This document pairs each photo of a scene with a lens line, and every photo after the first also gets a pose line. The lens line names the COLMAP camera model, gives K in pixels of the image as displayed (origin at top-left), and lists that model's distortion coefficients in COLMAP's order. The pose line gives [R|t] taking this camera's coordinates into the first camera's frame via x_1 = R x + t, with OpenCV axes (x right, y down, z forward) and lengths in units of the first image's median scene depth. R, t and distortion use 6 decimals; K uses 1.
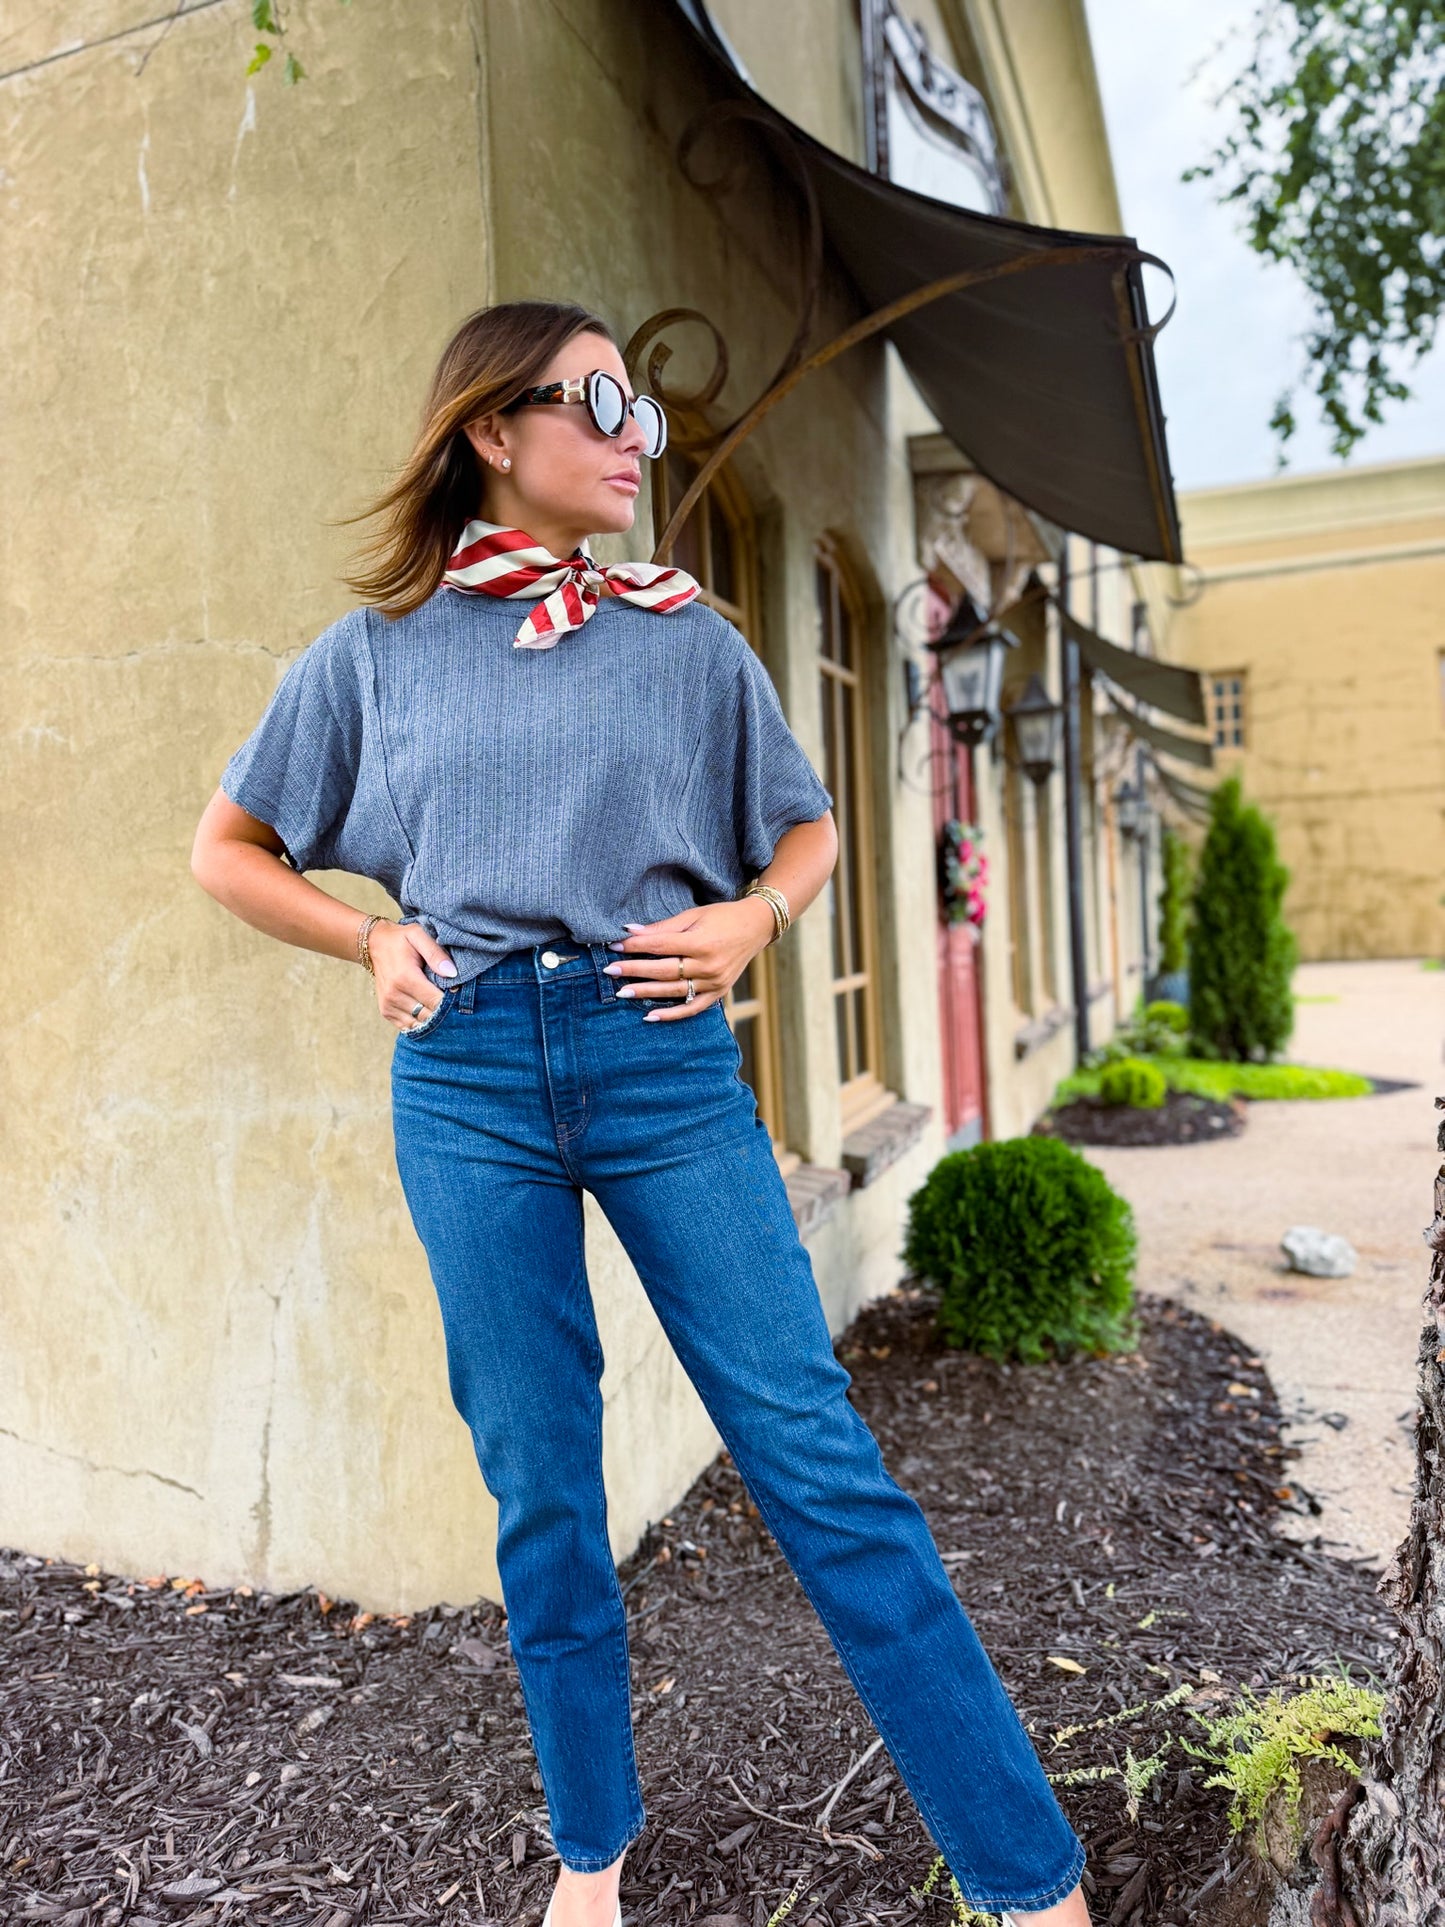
lens RADIAL K [[1333.6, 0, 715.7], [0, 1333.6, 957.3], [0, 0, 1]] dist [-0.002701, -0.004136]
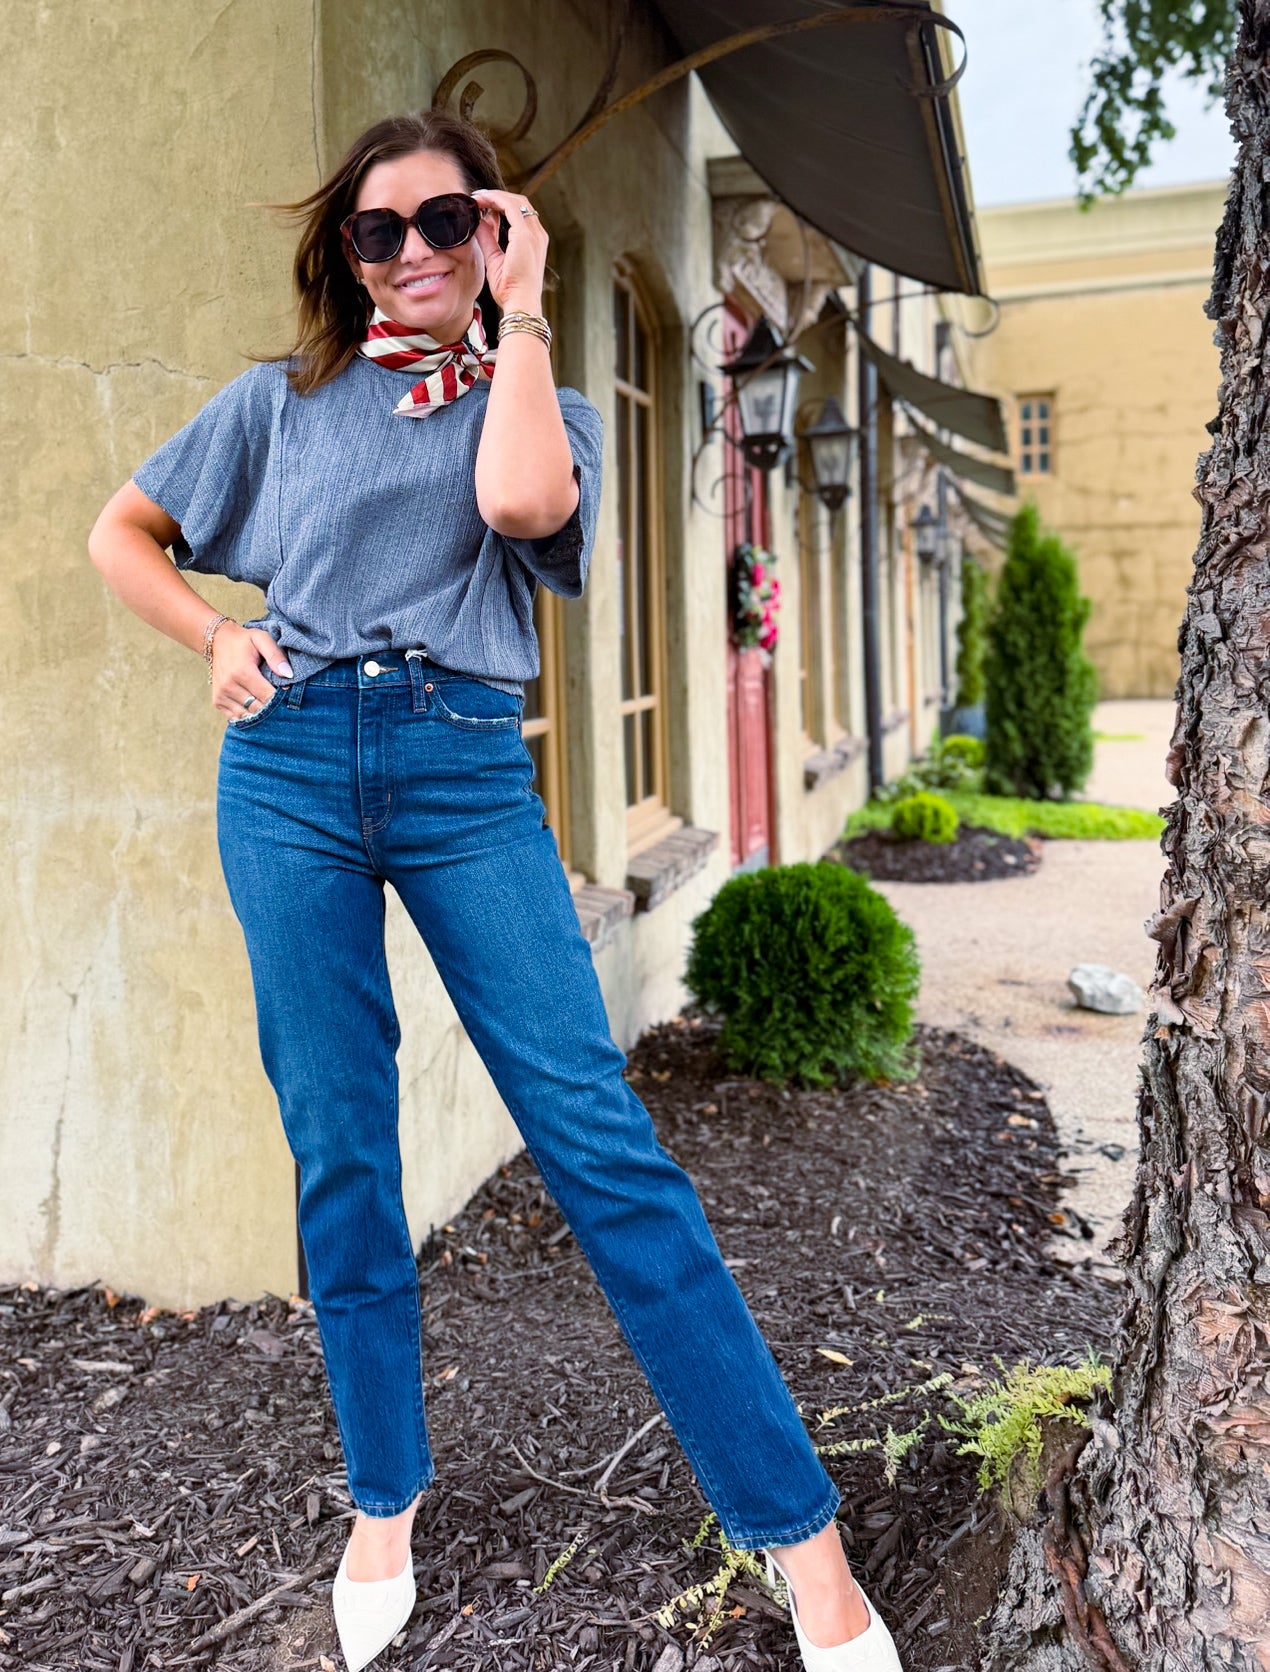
lens RADIAL K [[1412.2, 0, 507.6], [0, 1412.2, 638.2], [0, 0, 1]] dist [-0.005804, -0.003006]
pose [[0.999621, 0.025813, 0.009582, -0.014575], [-0.025528, 0.999262, -0.028687, 0.004593], [-0.010316, 0.028432, 0.999543, -0.093448]]
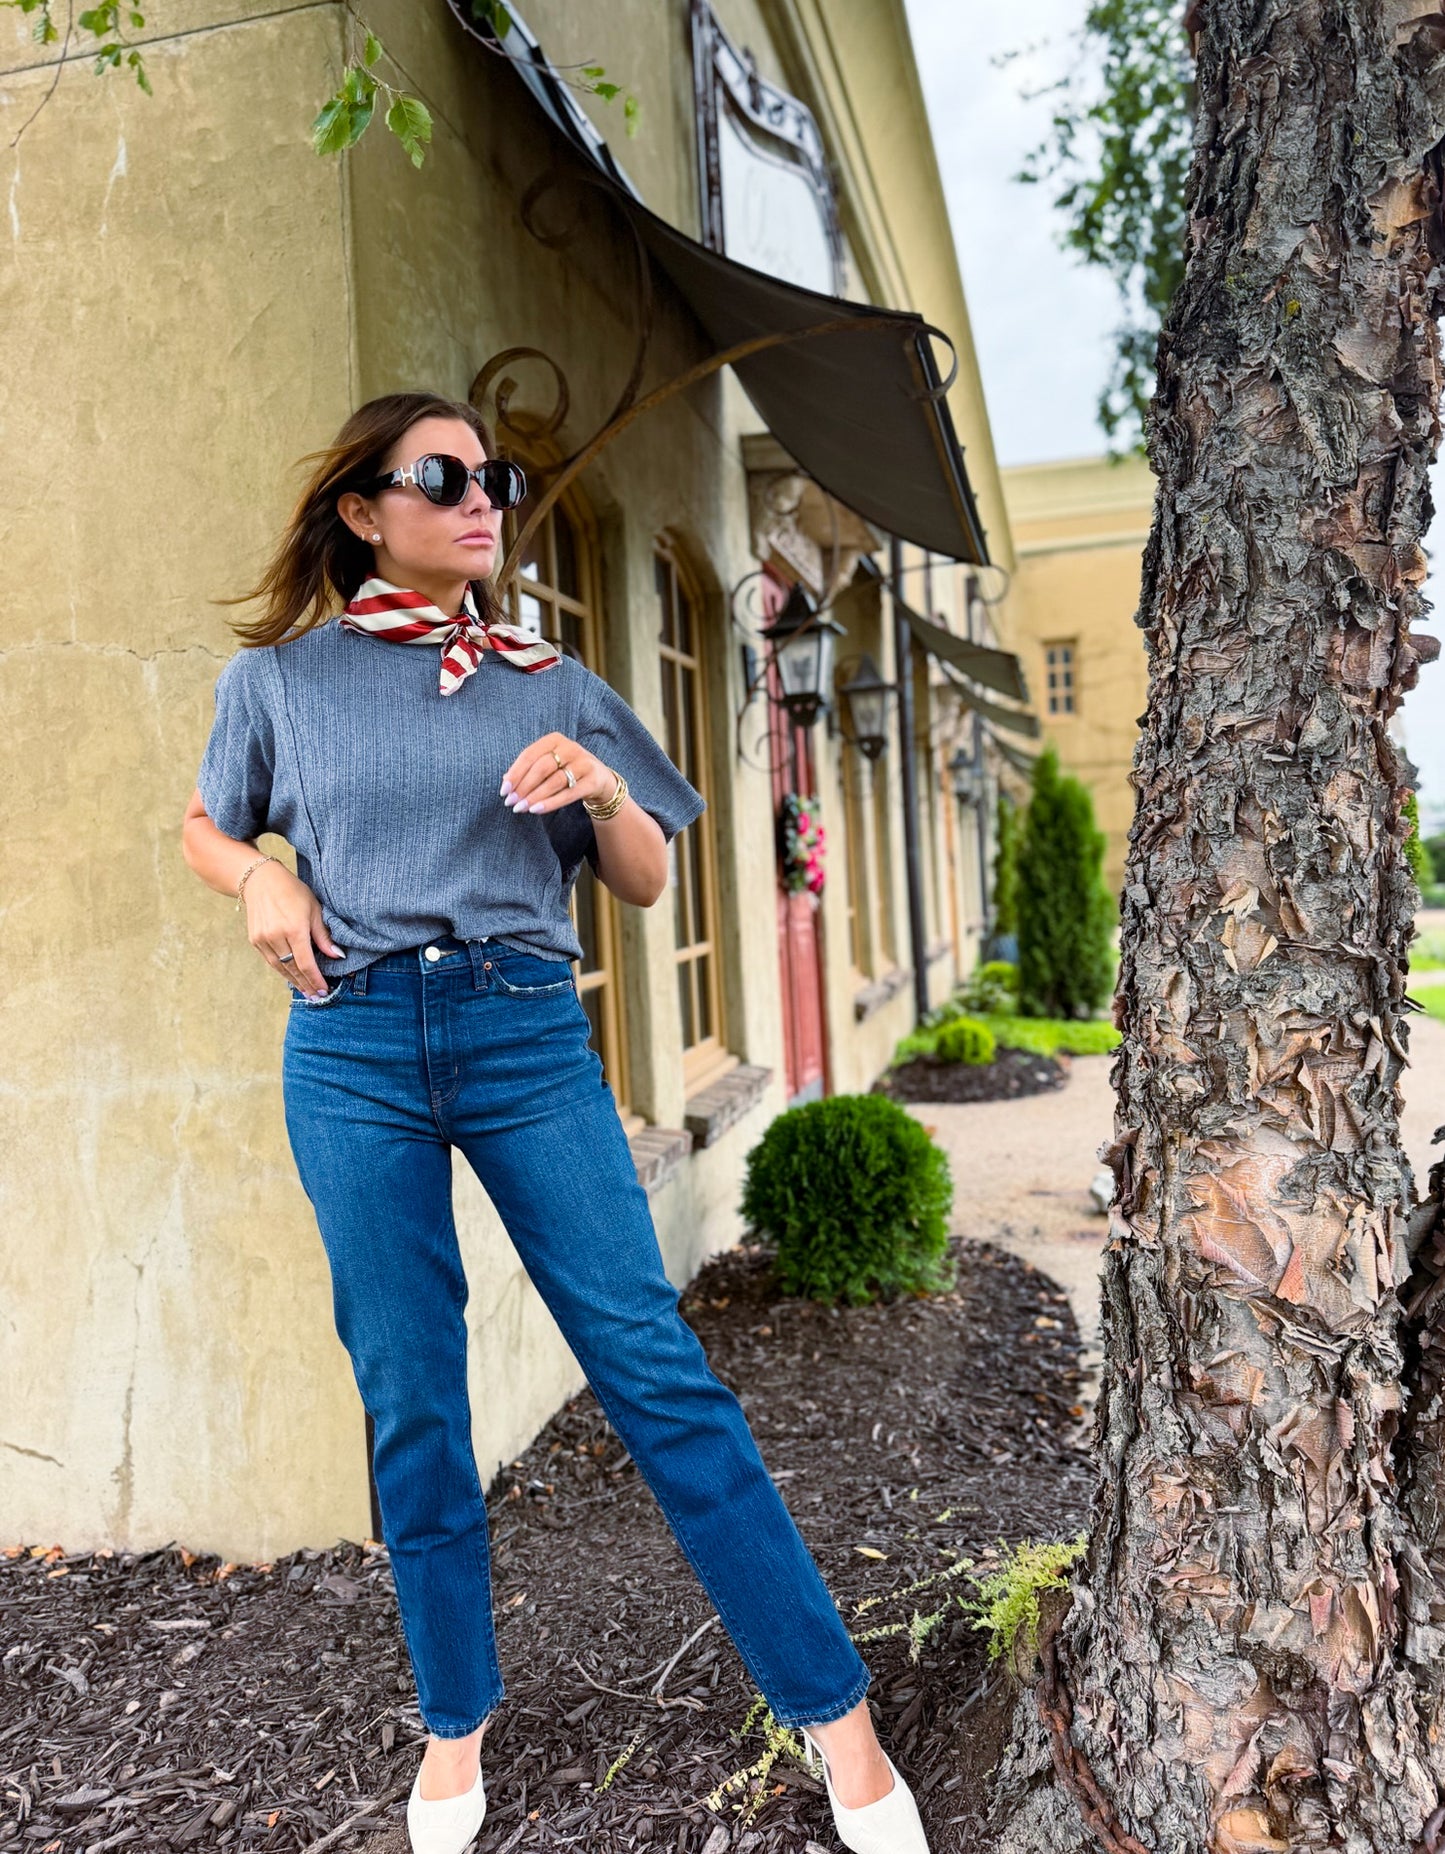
lens RADIAL K [[1370.1, 0, 732.4], [0, 1370.1, 871.8], [0, 0, 1]] dist [0.000814, -0.007221]
pose [[0.992242, -0.005543, 0.124200, 0.001040], [0.009920, 0.999350, -0.034653, -0.013006], [-0.123927, 0.035616, 0.991652, -0.140378]]
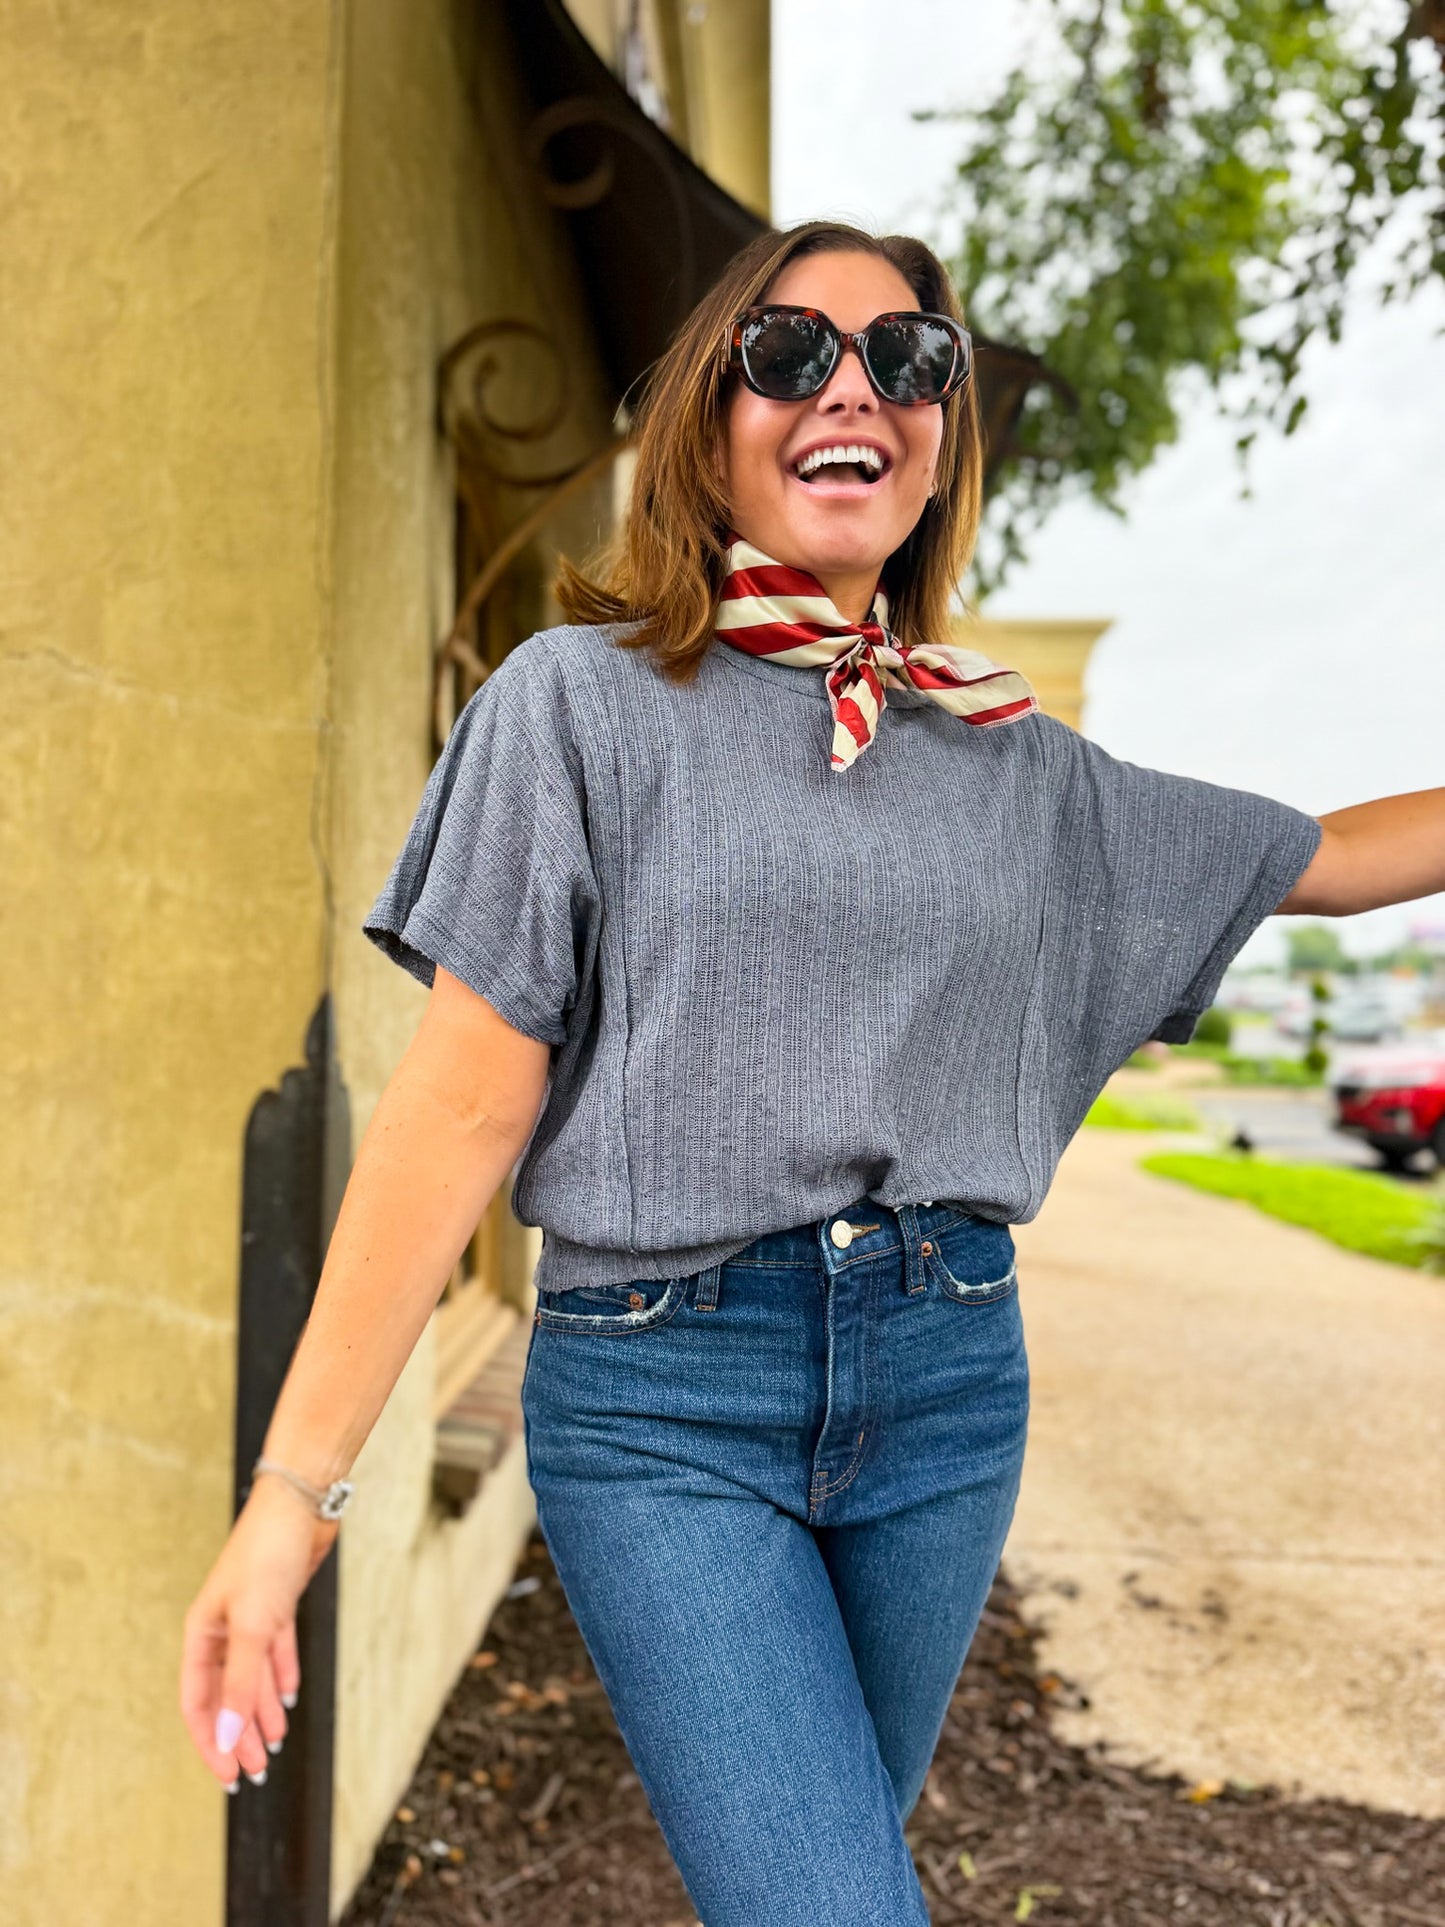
lens RADIAL K [[1349.1, 0, 722.4], [0, 1349.1, 976.1], [0, 0, 1]] dist [-0.012099, 0.001425]
pose [[0.945971, 0.071055, 0.316369, -0.155313], [-0.056544, 0.996894, -0.054827, -0.039983], [-0.319282, 0.033976, 0.947051, 0.186320]]
